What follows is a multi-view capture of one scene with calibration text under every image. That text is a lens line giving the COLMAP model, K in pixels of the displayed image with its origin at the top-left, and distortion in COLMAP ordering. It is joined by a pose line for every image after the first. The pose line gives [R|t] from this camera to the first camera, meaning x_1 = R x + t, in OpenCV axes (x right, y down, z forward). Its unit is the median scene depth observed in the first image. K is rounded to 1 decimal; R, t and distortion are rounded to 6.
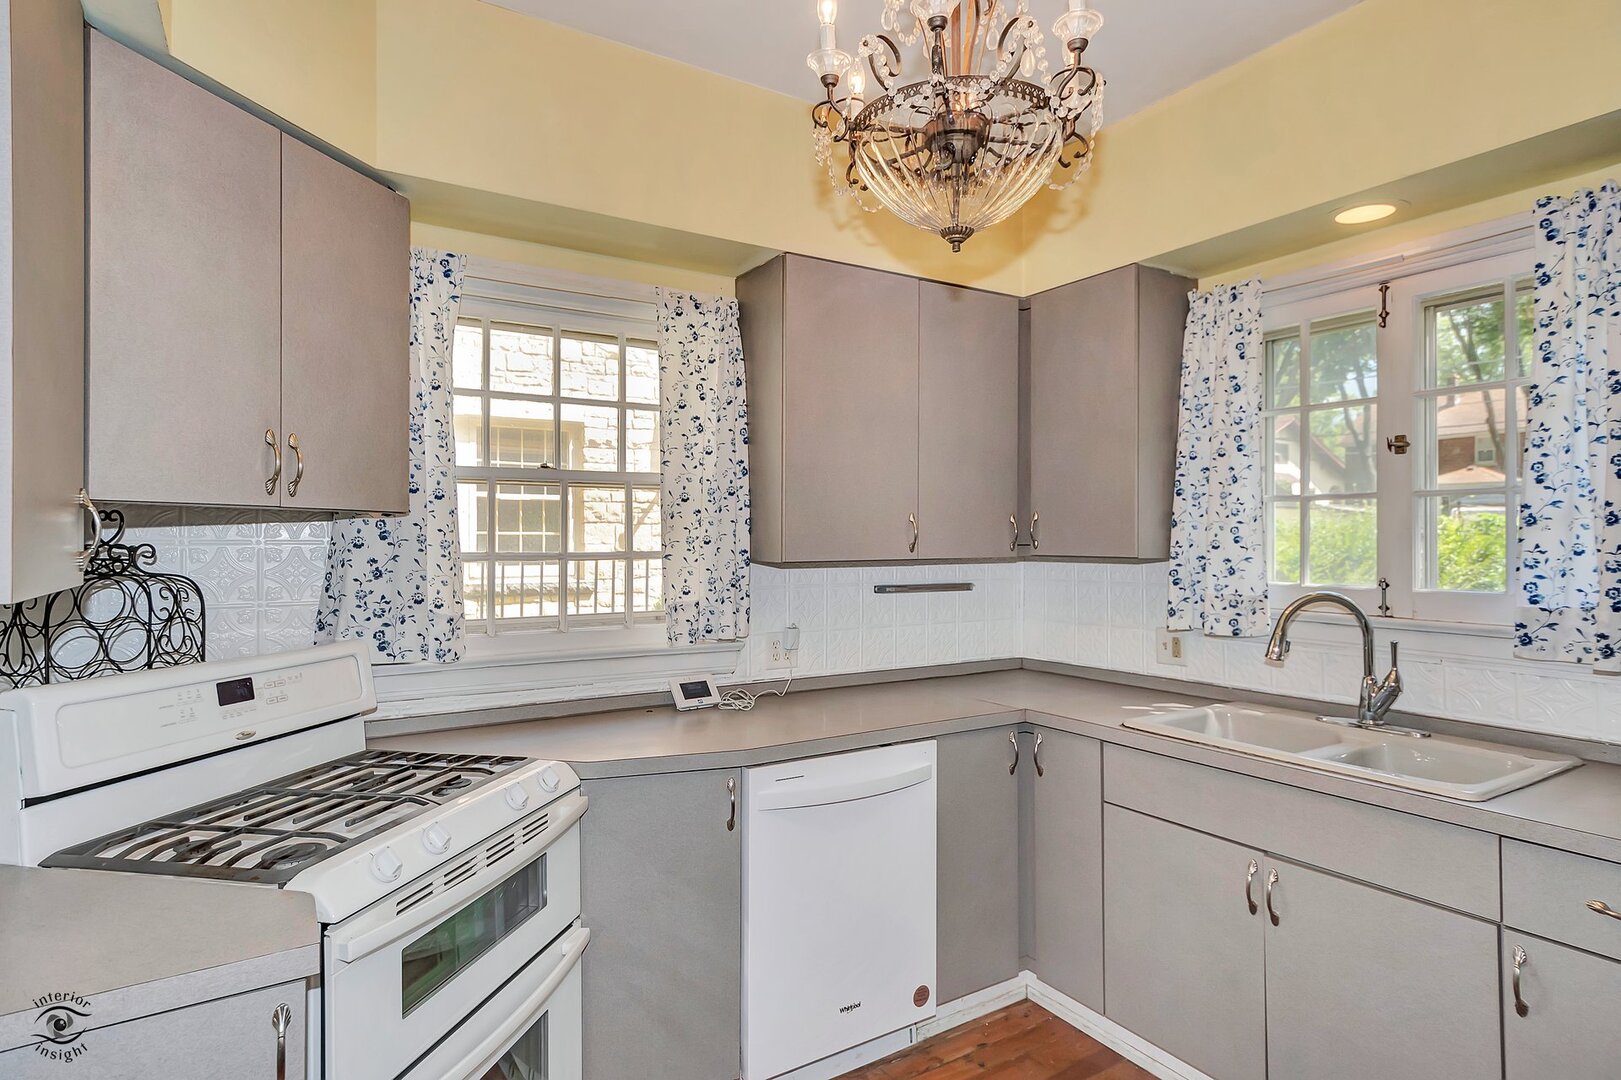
lens RADIAL K [[861.1, 0, 810.5], [0, 861.1, 540.0], [0, 0, 1]] dist [-0.000479, -0.001659]
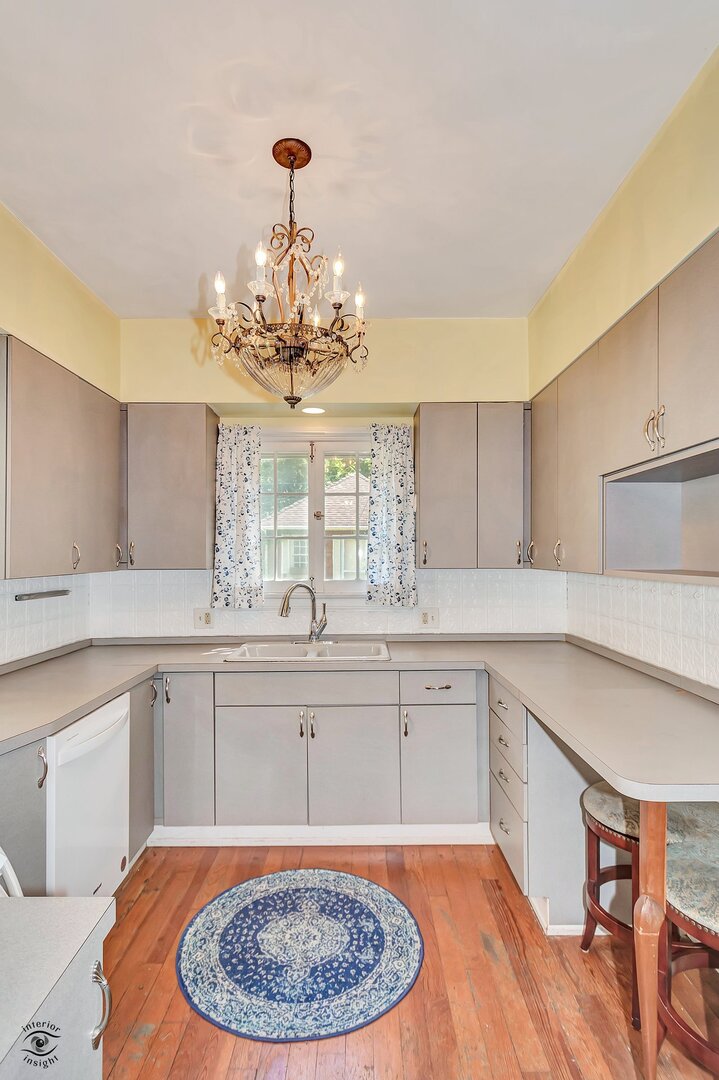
lens RADIAL K [[567.2, 0, 356.0], [0, 567.2, 557.3], [0, 0, 1]] dist [0.001866, -0.000353]
pose [[0.527248, -0.006555, 0.849686, -0.483252], [0.004612, 0.999978, 0.004853, -0.008507], [-0.849699, 0.001360, 0.527266, 0.127832]]
